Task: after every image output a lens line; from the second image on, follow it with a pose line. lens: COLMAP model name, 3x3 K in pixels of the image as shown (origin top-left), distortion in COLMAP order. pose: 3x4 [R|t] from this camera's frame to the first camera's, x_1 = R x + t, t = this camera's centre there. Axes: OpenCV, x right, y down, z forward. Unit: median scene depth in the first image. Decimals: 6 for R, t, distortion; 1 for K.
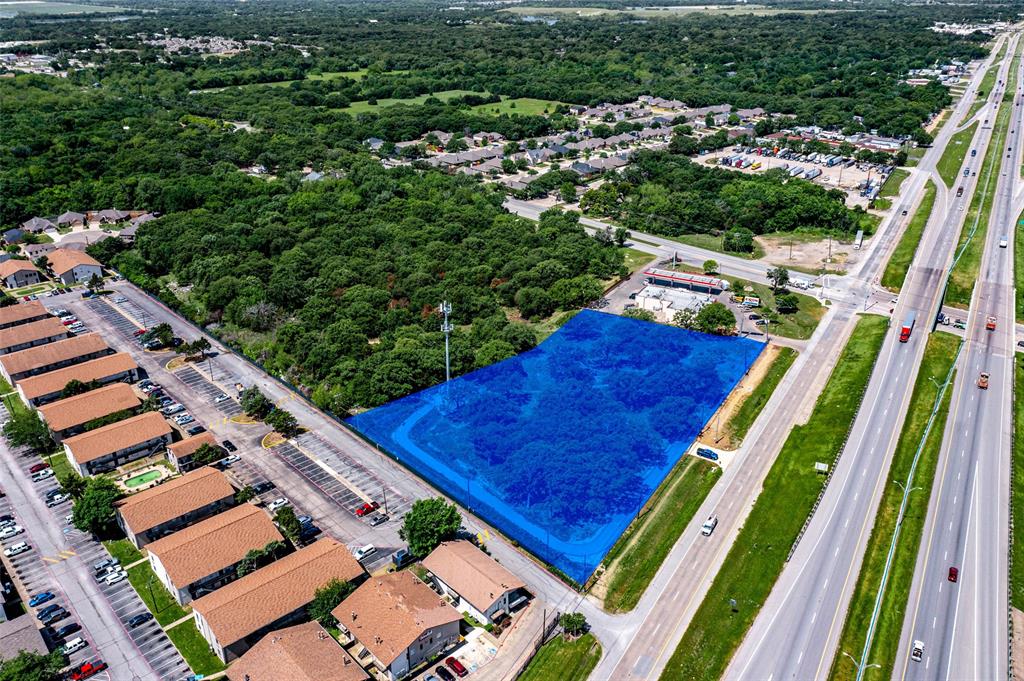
lens RADIAL K [[814.4, 0, 512.0], [0, 814.4, 340.5], [0, 0, 1]] dist [-0.005039, 0.006562]
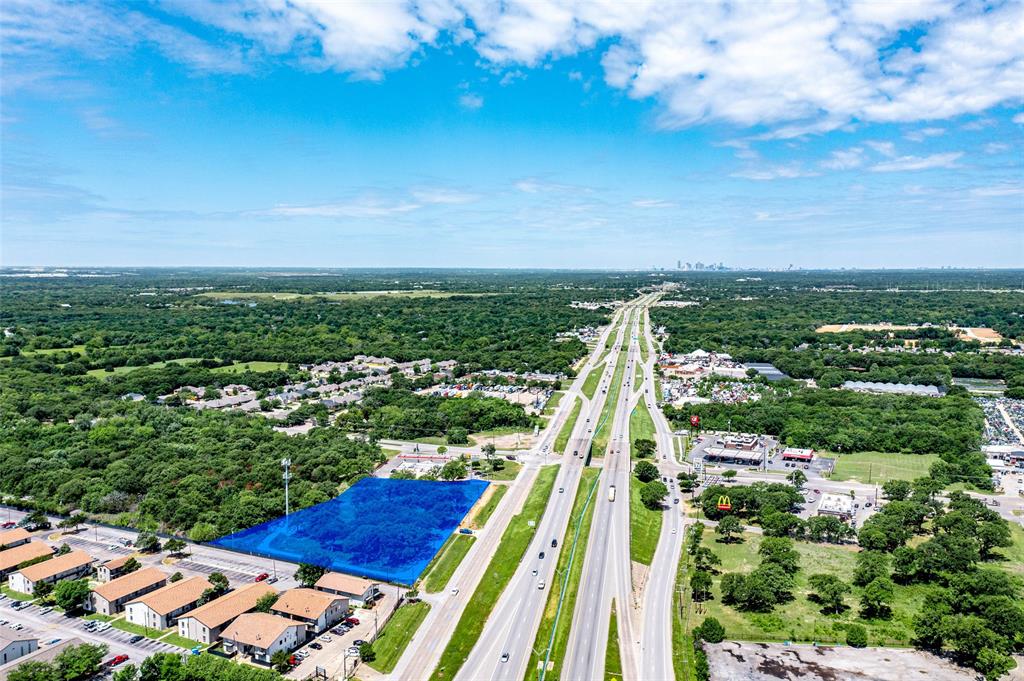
lens RADIAL K [[814.4, 0, 512.0], [0, 814.4, 340.5], [0, 0, 1]] dist [-0.005039, 0.006562]
pose [[0.931059, -0.026186, 0.363928, -0.091502], [0.143111, 0.943705, -0.298228, 0.099766], [-0.335631, 0.329750, 0.882393, -0.210875]]
